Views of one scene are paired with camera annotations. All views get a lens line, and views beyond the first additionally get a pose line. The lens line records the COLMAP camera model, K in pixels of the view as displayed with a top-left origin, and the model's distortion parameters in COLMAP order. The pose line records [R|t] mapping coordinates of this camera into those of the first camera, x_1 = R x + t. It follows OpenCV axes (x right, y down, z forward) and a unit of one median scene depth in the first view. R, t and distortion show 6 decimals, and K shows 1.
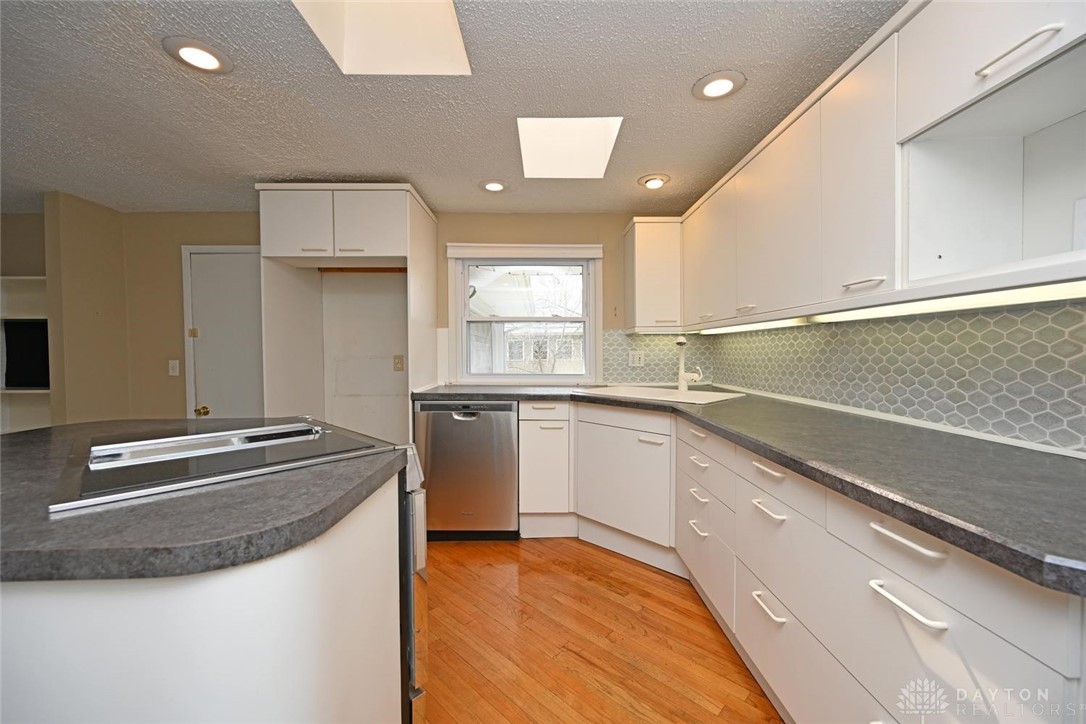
lens RADIAL K [[429.8, 0, 543.0], [0, 429.8, 362.0], [0, 0, 1]] dist [-0.002505, -0.000098]
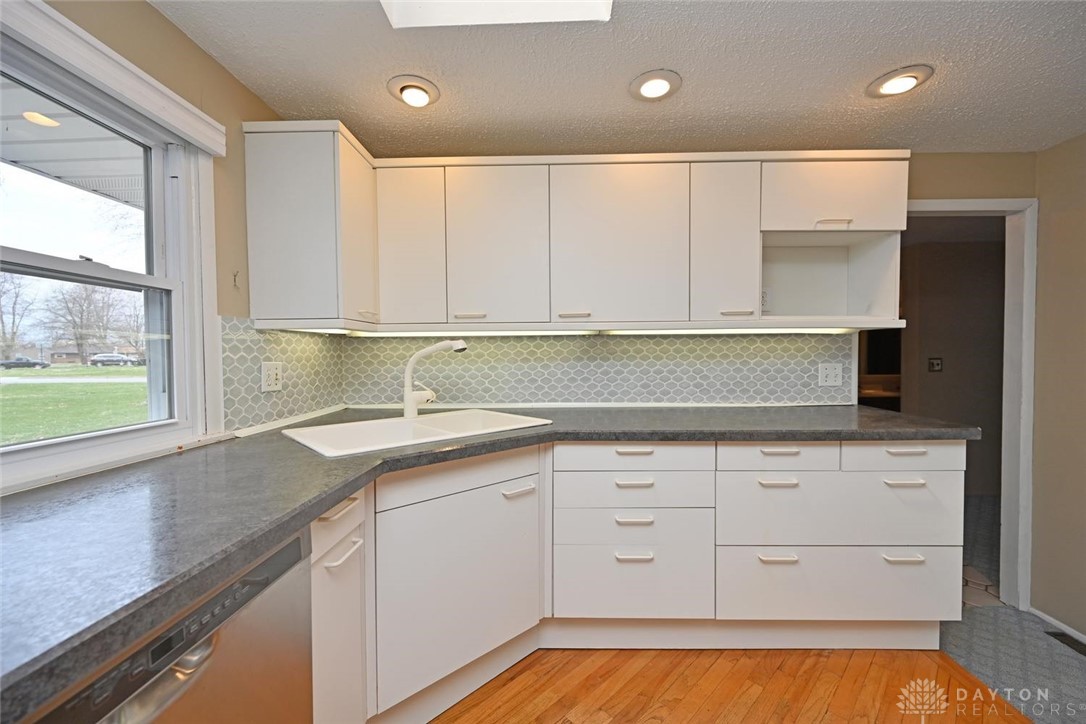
lens RADIAL K [[429.8, 0, 543.0], [0, 429.8, 362.0], [0, 0, 1]] dist [-0.002505, -0.000098]
pose [[0.029898, -0.014530, 0.999447, -0.456382], [0.033279, 0.999354, 0.013533, -0.032096], [-0.998999, 0.032856, 0.030362, 0.977837]]
